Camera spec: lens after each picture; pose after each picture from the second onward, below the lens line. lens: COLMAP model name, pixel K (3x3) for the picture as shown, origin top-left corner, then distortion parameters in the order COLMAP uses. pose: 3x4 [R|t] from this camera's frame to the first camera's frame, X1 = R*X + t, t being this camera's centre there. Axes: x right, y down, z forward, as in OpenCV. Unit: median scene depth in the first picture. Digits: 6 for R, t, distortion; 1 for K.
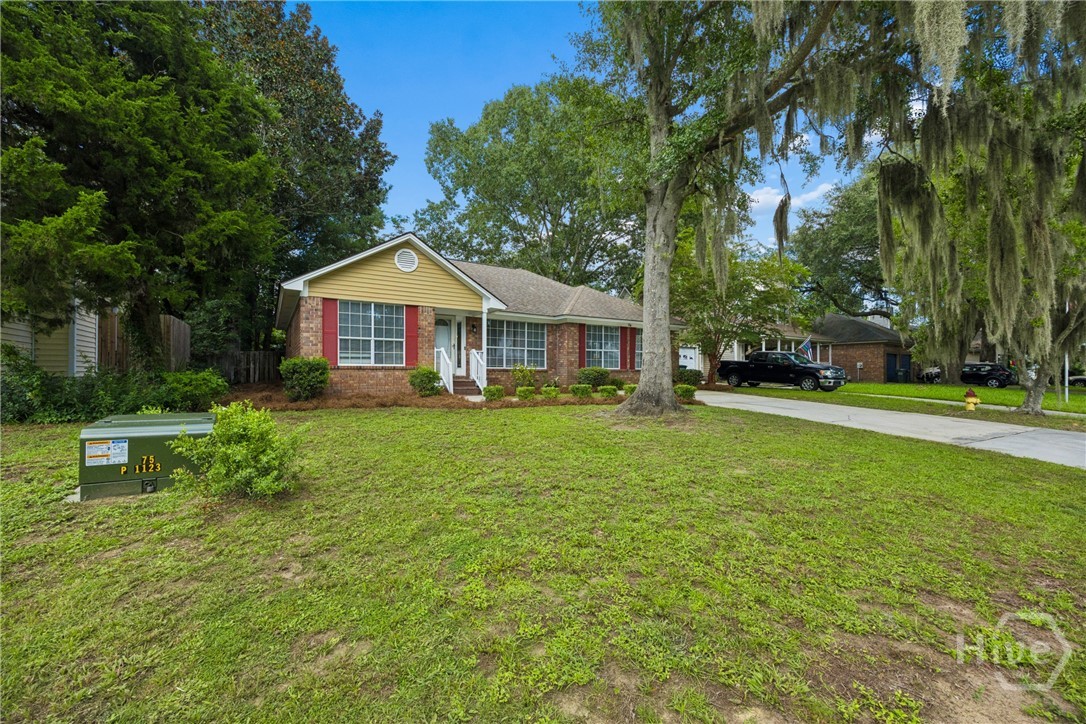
lens RADIAL K [[433.8, 0, 535.6], [0, 433.8, 369.2], [0, 0, 1]] dist [0.003442, -0.000913]
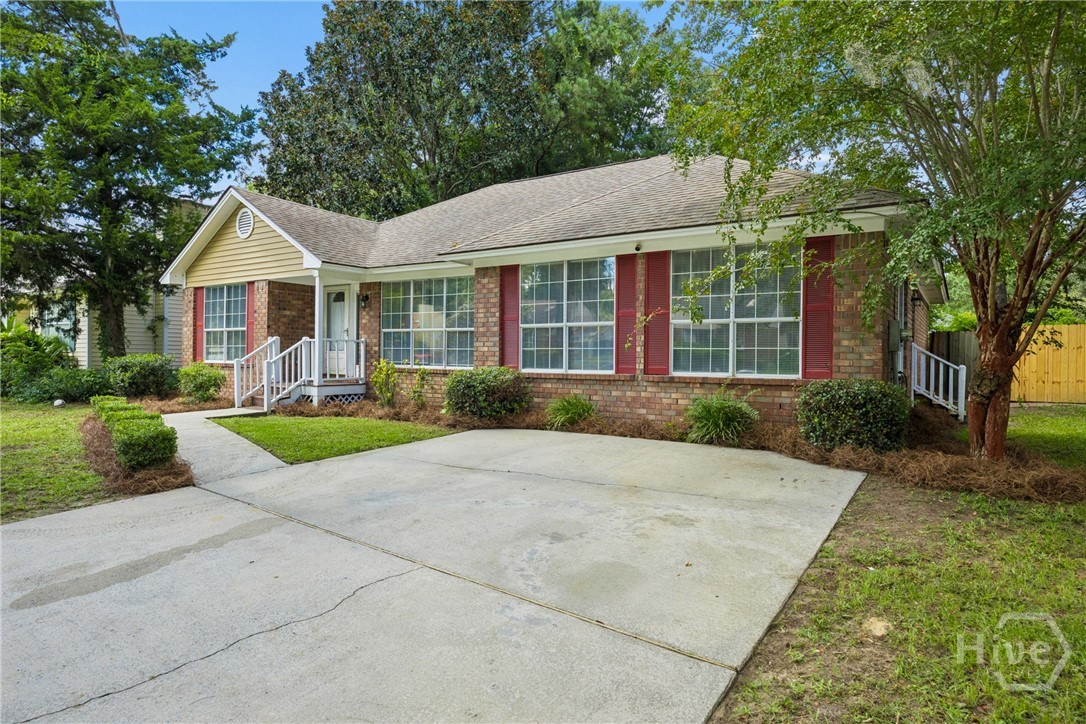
lens RADIAL K [[619.6, 0, 541.9], [0, 619.6, 357.5], [0, 0, 1]] dist [0.000636, 0.000653]
pose [[0.414127, -0.004591, -0.910208, 0.795969], [-0.009714, 0.999908, -0.009463, -0.010332], [0.910167, 0.012761, 0.414044, 0.909247]]
